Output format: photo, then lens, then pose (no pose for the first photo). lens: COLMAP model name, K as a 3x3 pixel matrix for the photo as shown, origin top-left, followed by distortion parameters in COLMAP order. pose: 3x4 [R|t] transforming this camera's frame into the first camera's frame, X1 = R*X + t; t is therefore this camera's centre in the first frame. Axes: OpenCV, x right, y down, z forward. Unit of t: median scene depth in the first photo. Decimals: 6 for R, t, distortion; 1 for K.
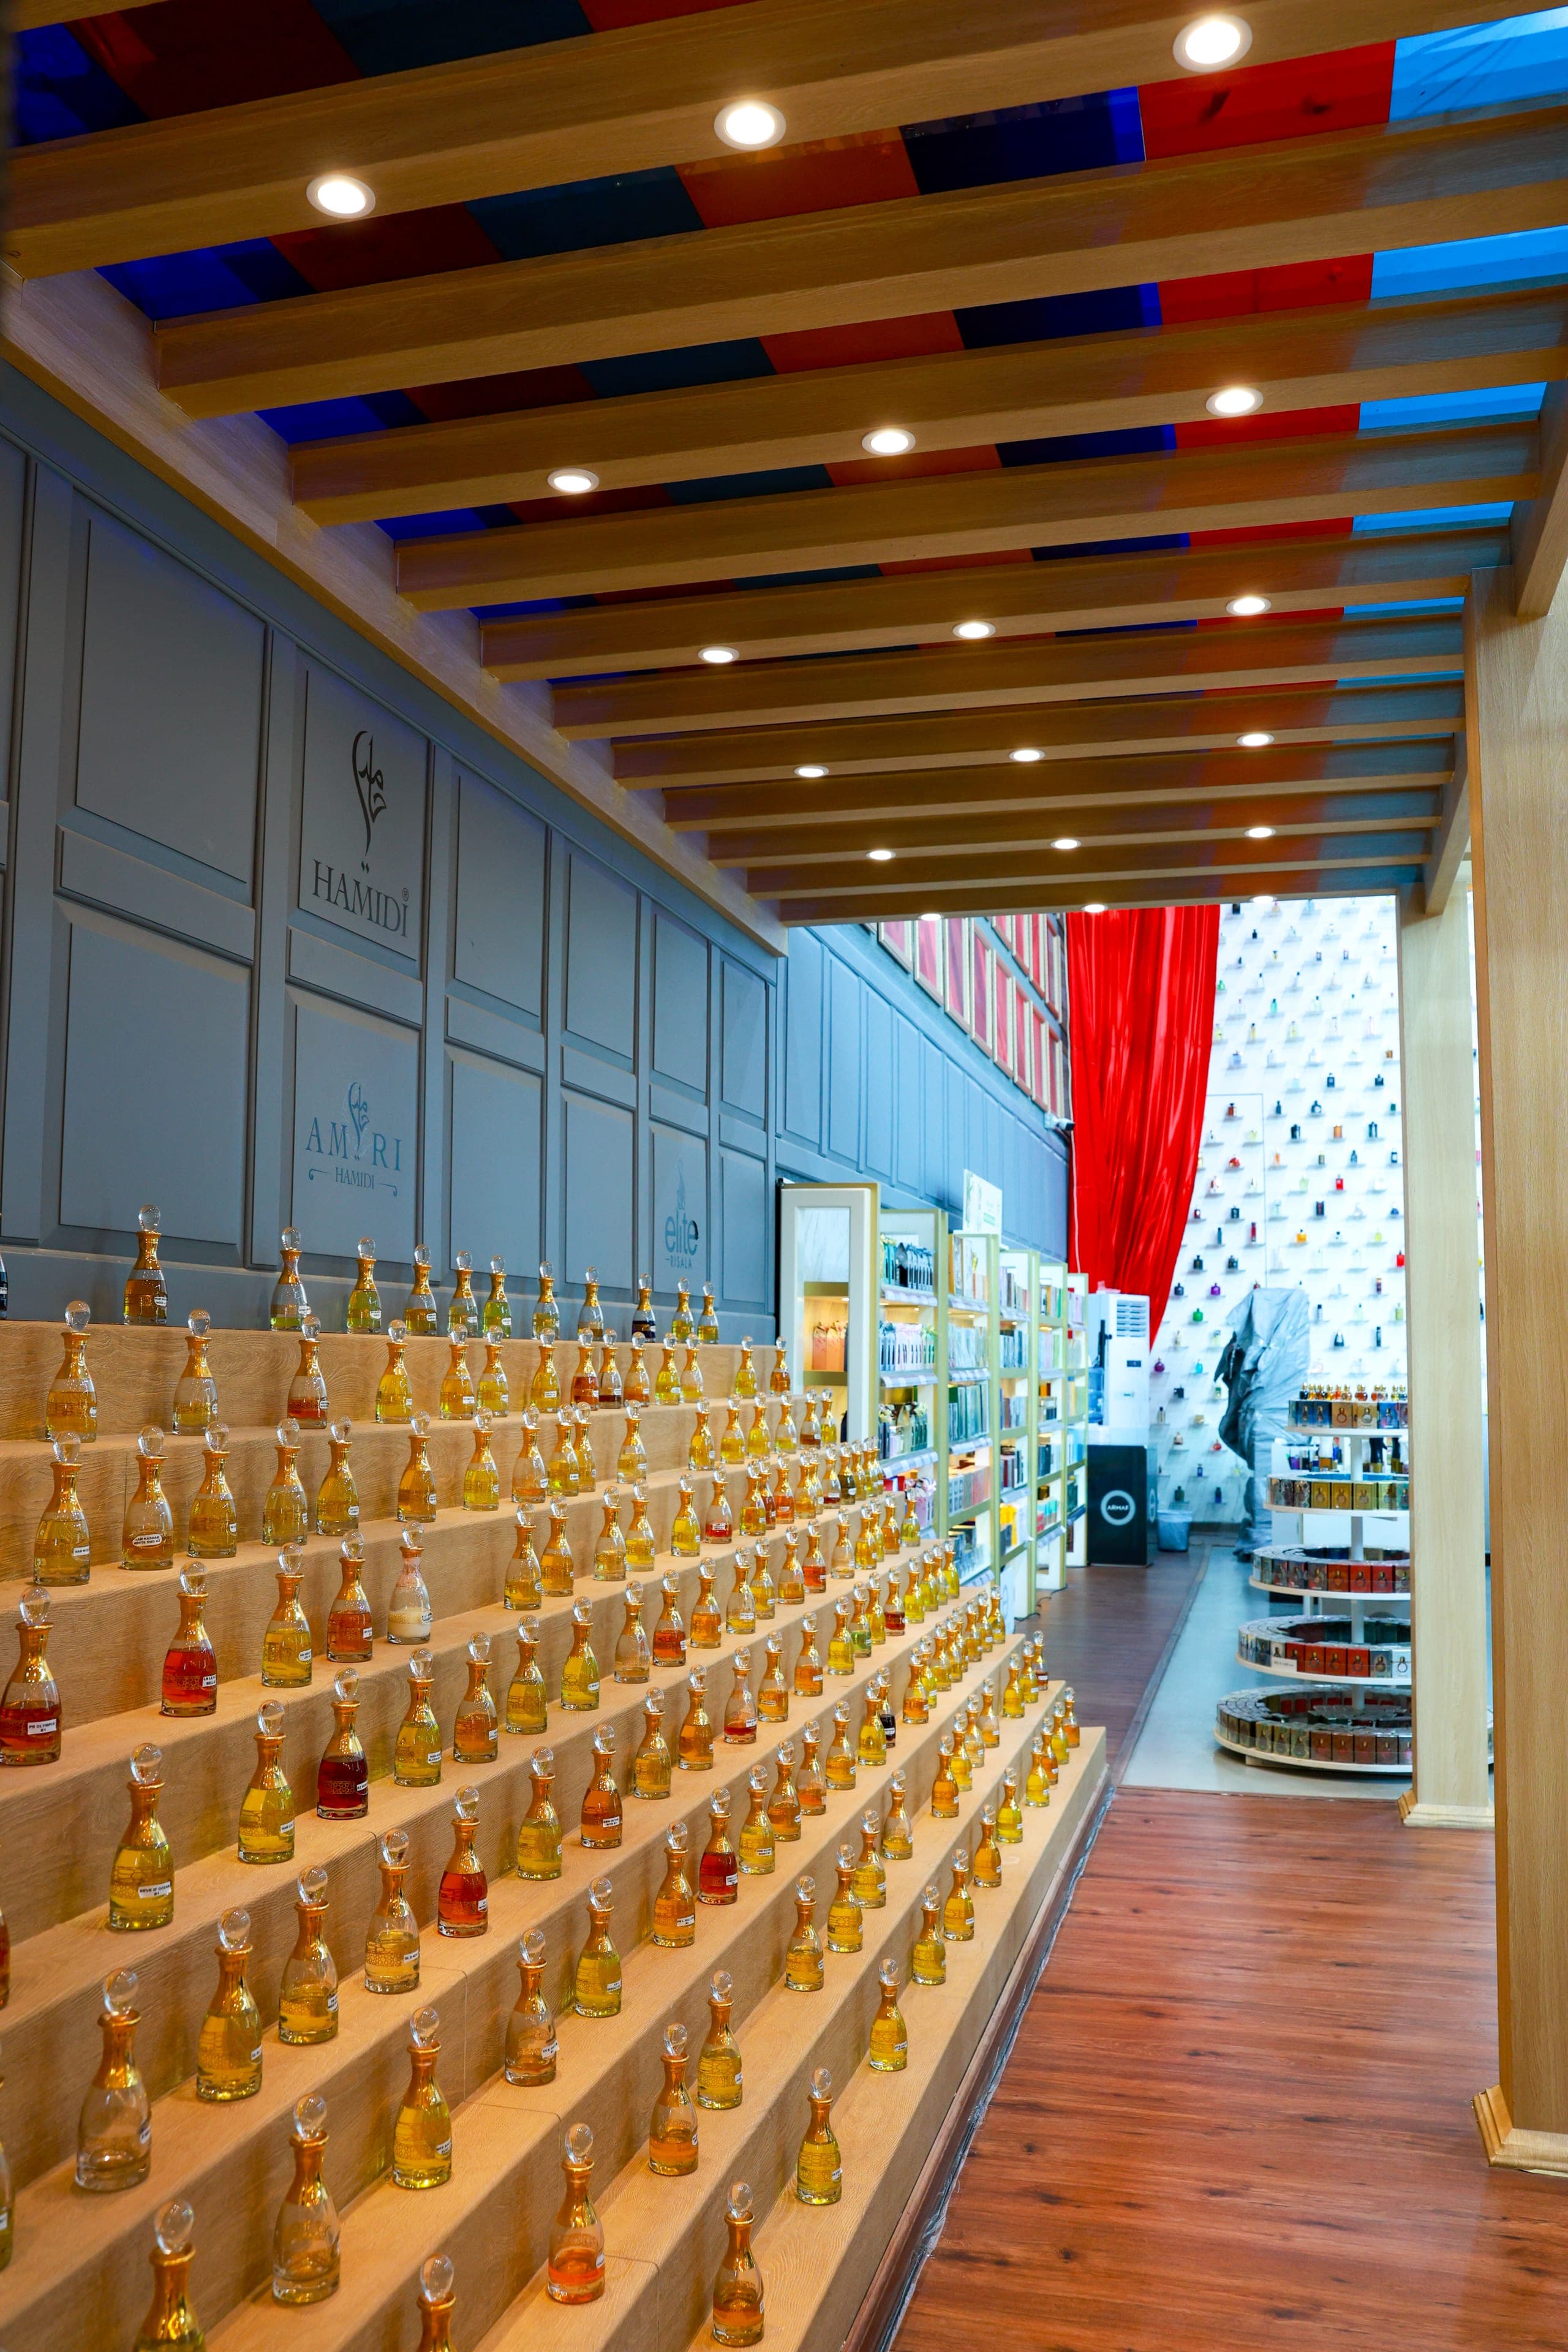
lens RADIAL K [[1877.8, 0, 777.8], [0, 1877.8, 1186.1], [0, 0, 1]] dist [-0.009299, -0.000077]
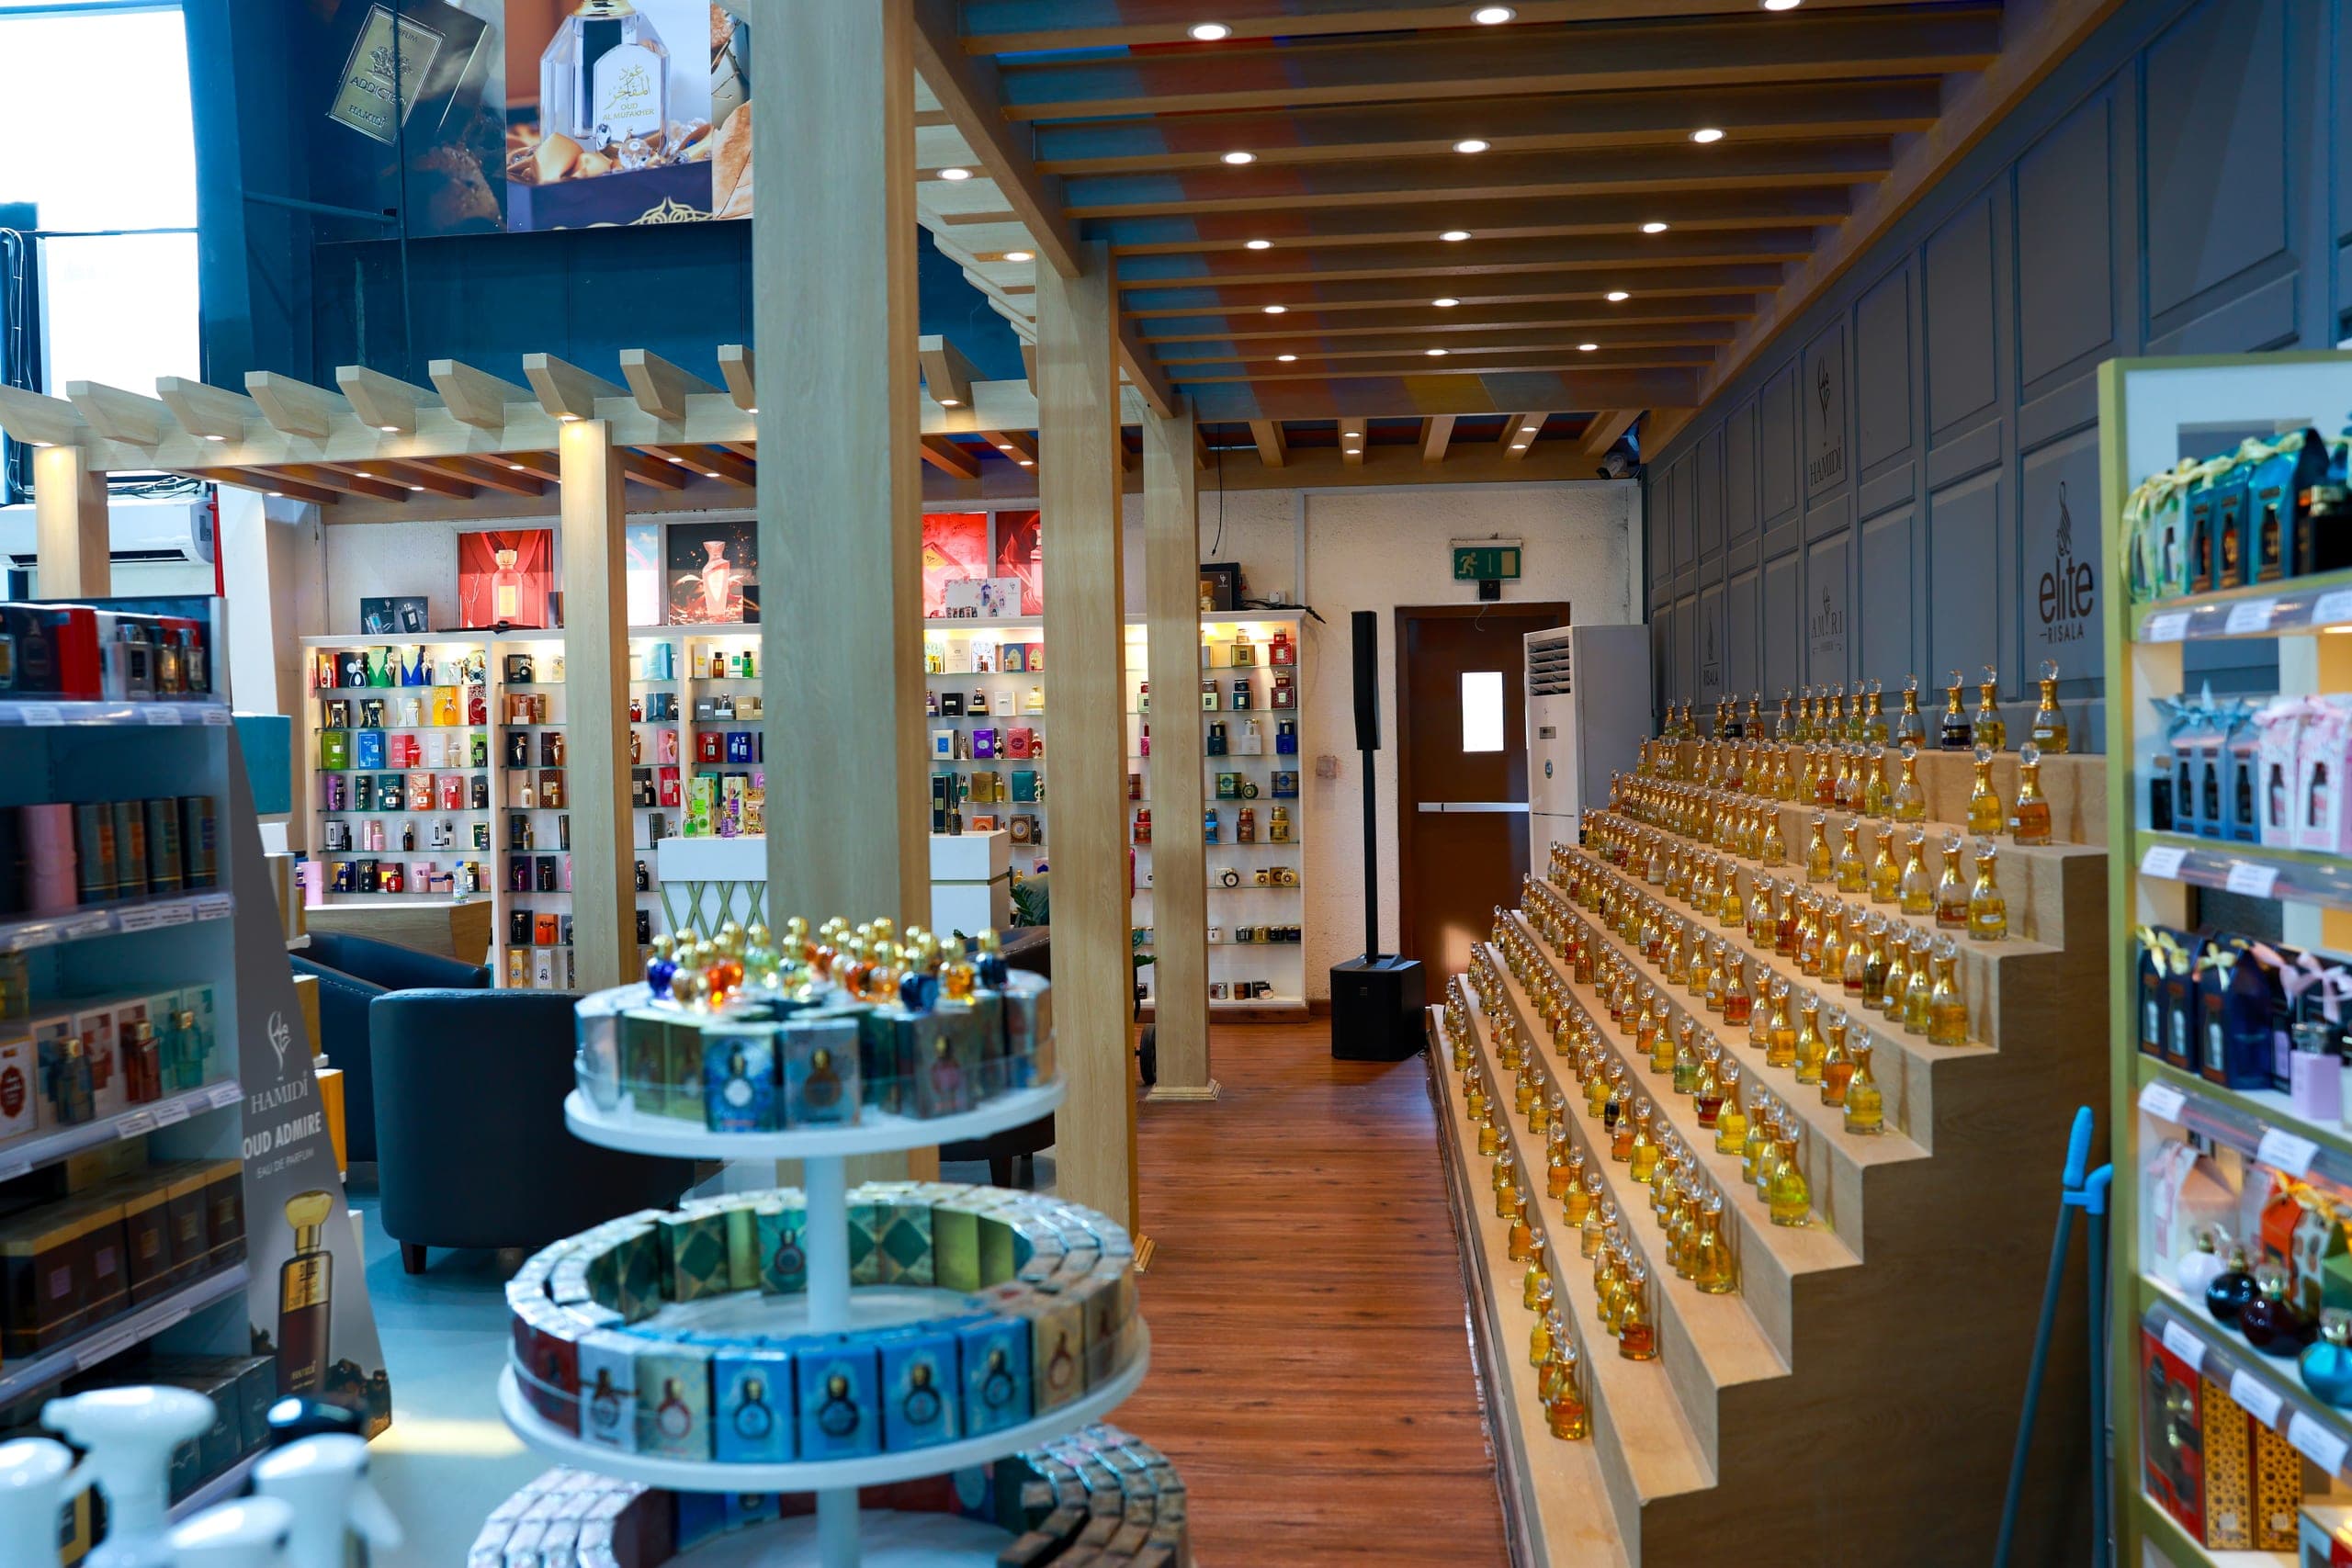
lens RADIAL K [[1877.6, 0, 1179.7], [0, 1877.6, 785.1], [0, 0, 1]] dist [-0.009299, -0.000077]
pose [[-0.986986, 0.014600, -0.160141, 0.429116], [0.025358, 0.997541, -0.065343, 0.151167], [0.158793, -0.068554, -0.984929, 1.856308]]
